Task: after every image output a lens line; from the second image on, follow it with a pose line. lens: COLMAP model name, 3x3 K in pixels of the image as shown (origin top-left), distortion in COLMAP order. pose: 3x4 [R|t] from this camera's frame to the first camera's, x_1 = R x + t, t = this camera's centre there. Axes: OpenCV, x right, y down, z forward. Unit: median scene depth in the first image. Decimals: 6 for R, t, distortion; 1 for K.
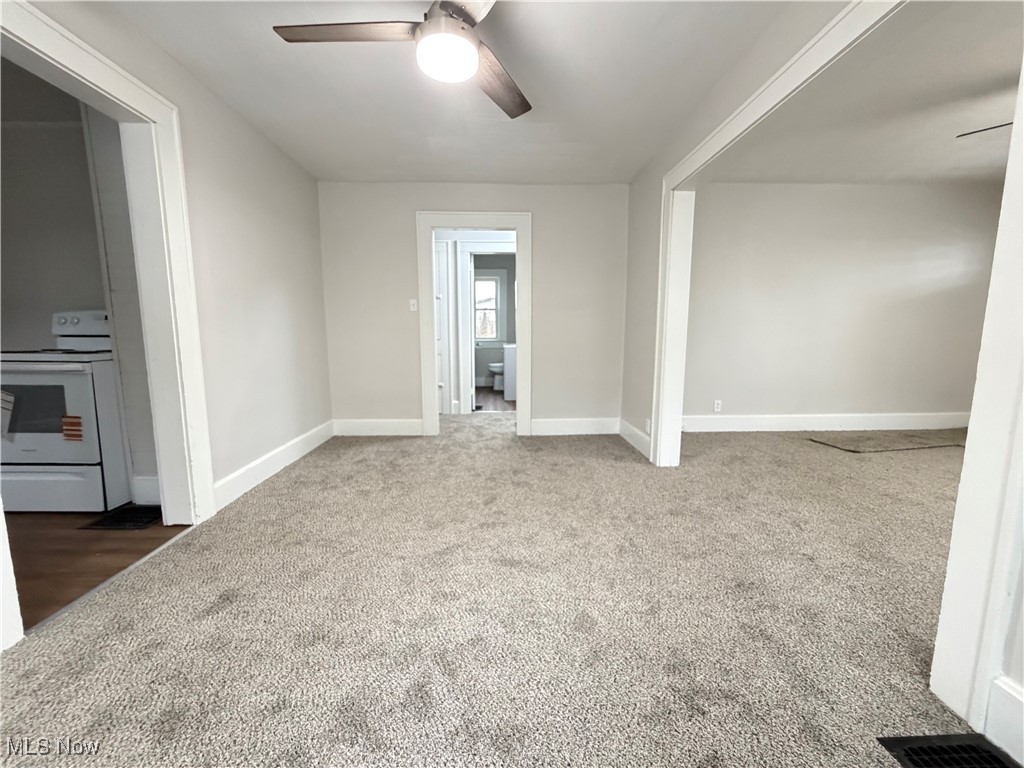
lens RADIAL K [[410.8, 0, 512.0], [0, 410.8, 384.0], [0, 0, 1]] dist [0.000964, -0.000006]
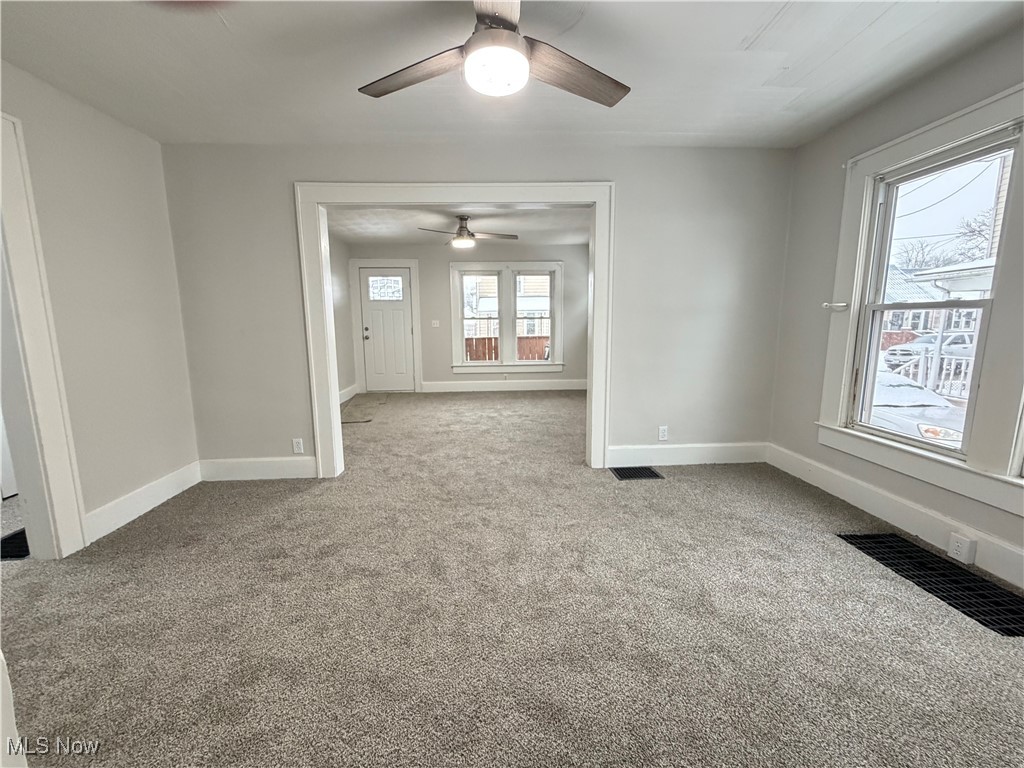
lens RADIAL K [[405.9, 0, 512.0], [0, 405.9, 384.0], [0, 0, 1]] dist [-0.000465, -0.000185]
pose [[-0.016001, -0.147326, 0.988959, -0.675134], [0.138641, 0.979204, 0.148116, -0.124079], [-0.990213, 0.139481, 0.004757, 0.602780]]
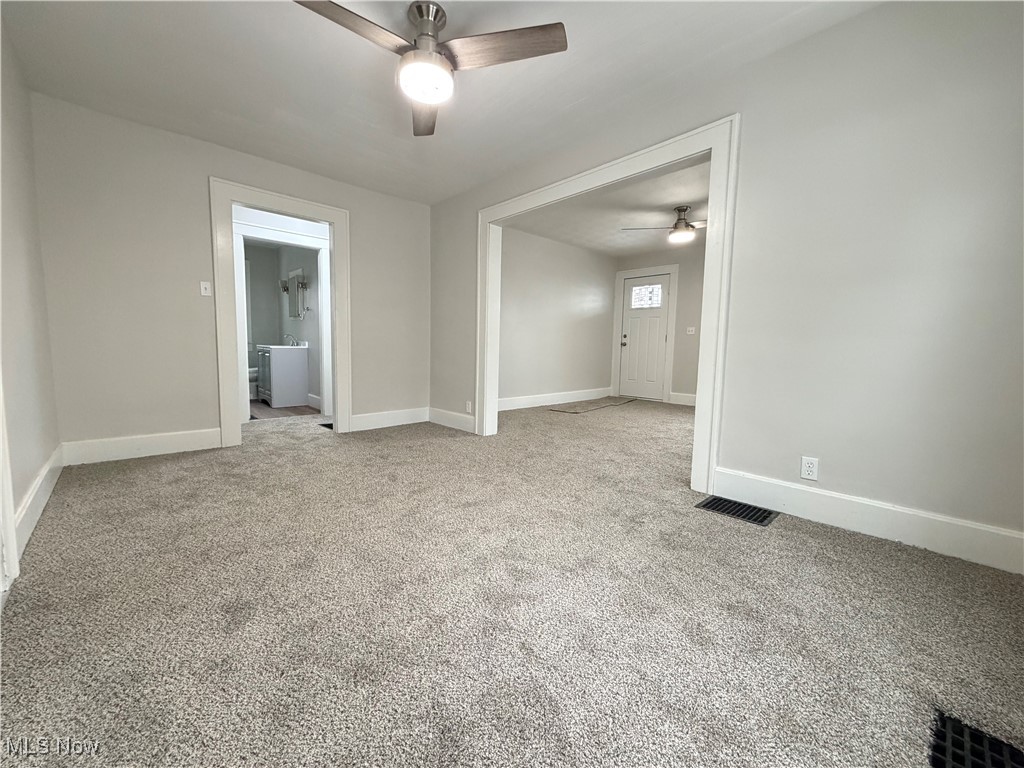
lens RADIAL K [[405.9, 0, 512.0], [0, 405.9, 384.0], [0, 0, 1]] dist [-0.000465, -0.000185]
pose [[0.751019, -0.045767, 0.658692, -0.446594], [0.065996, 0.997802, -0.005918, 0.059807], [-0.656974, 0.047916, 0.752389, -0.005109]]
